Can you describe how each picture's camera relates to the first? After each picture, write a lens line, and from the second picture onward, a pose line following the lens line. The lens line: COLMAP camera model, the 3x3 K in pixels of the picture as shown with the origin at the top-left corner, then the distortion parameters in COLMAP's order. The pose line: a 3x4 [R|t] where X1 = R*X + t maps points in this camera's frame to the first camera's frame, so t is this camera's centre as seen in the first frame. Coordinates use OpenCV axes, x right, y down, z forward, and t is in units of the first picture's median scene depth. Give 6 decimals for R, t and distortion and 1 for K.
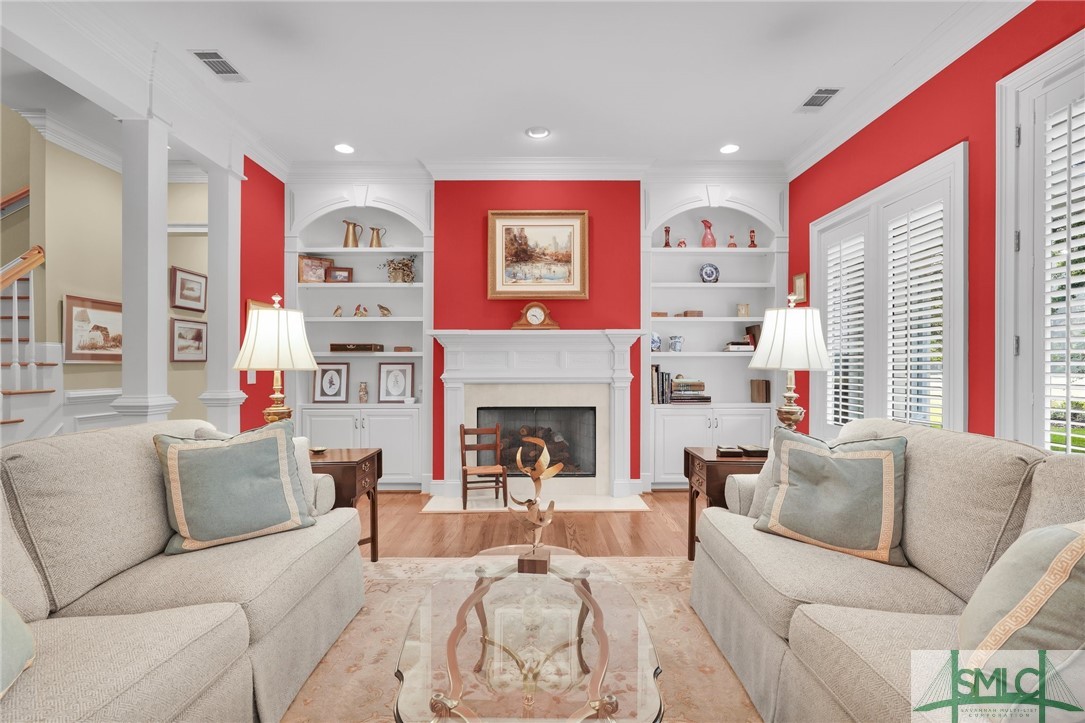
lens RADIAL K [[511.0, 0, 541.9], [0, 511.0, 366.3], [0, 0, 1]] dist [-0.003943, -0.000170]
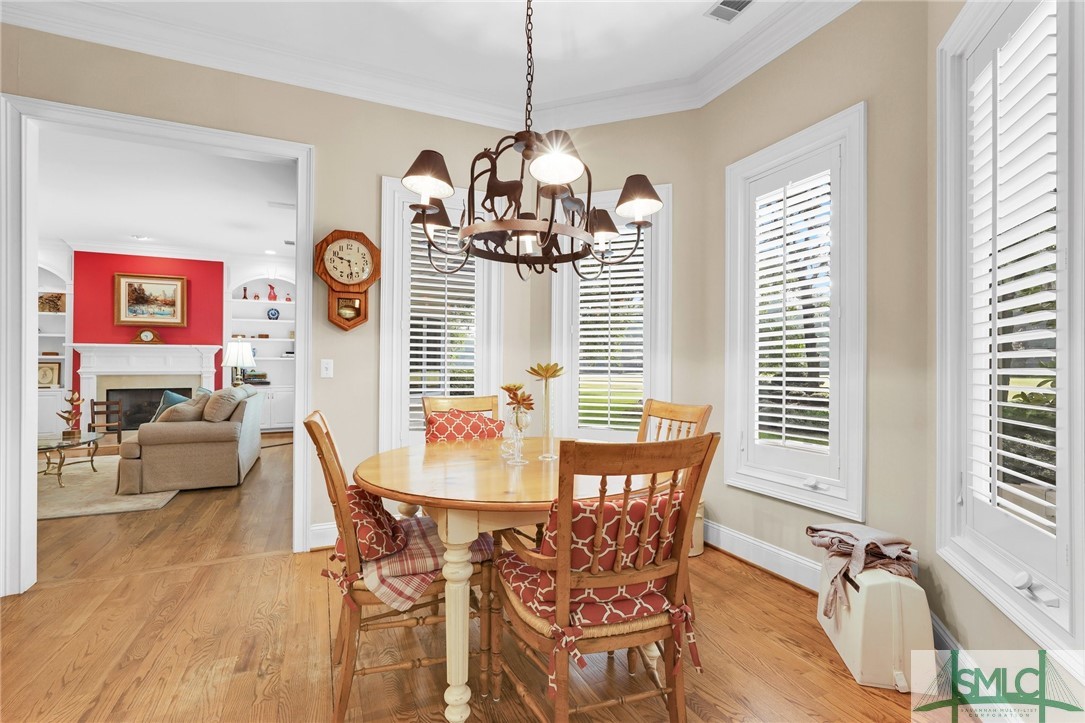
lens RADIAL K [[494.5, 0, 542.5], [0, 494.5, 361.5], [0, 0, 1]] dist [-0.001202, 0.000005]
pose [[0.913421, 0.005826, 0.406974, 0.517272], [-0.001736, 0.999944, -0.010416, 0.003347], [-0.407012, 0.008808, 0.913380, -1.054357]]
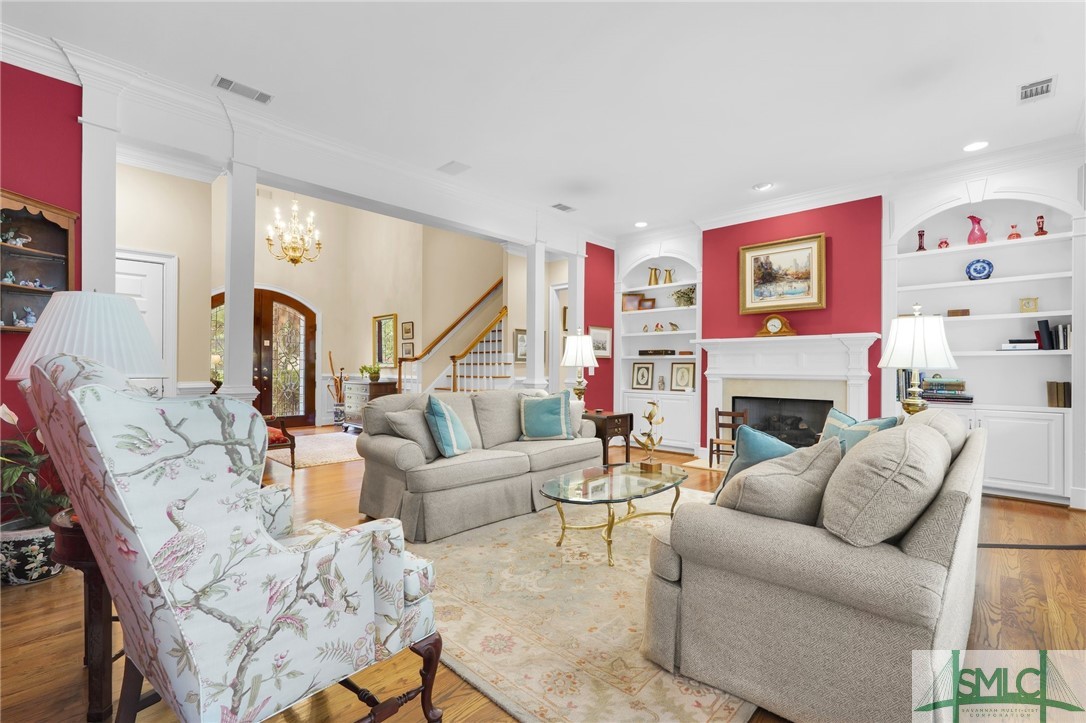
lens RADIAL K [[483.7, 0, 545.6], [0, 483.7, 364.8], [0, 0, 1]] dist [-0.011536, 0.009022]
pose [[0.719662, 0.001923, -0.694322, 0.393681], [-0.004276, 0.999989, -0.001663, 0.002594], [0.694312, 0.004165, 0.719662, -0.236823]]
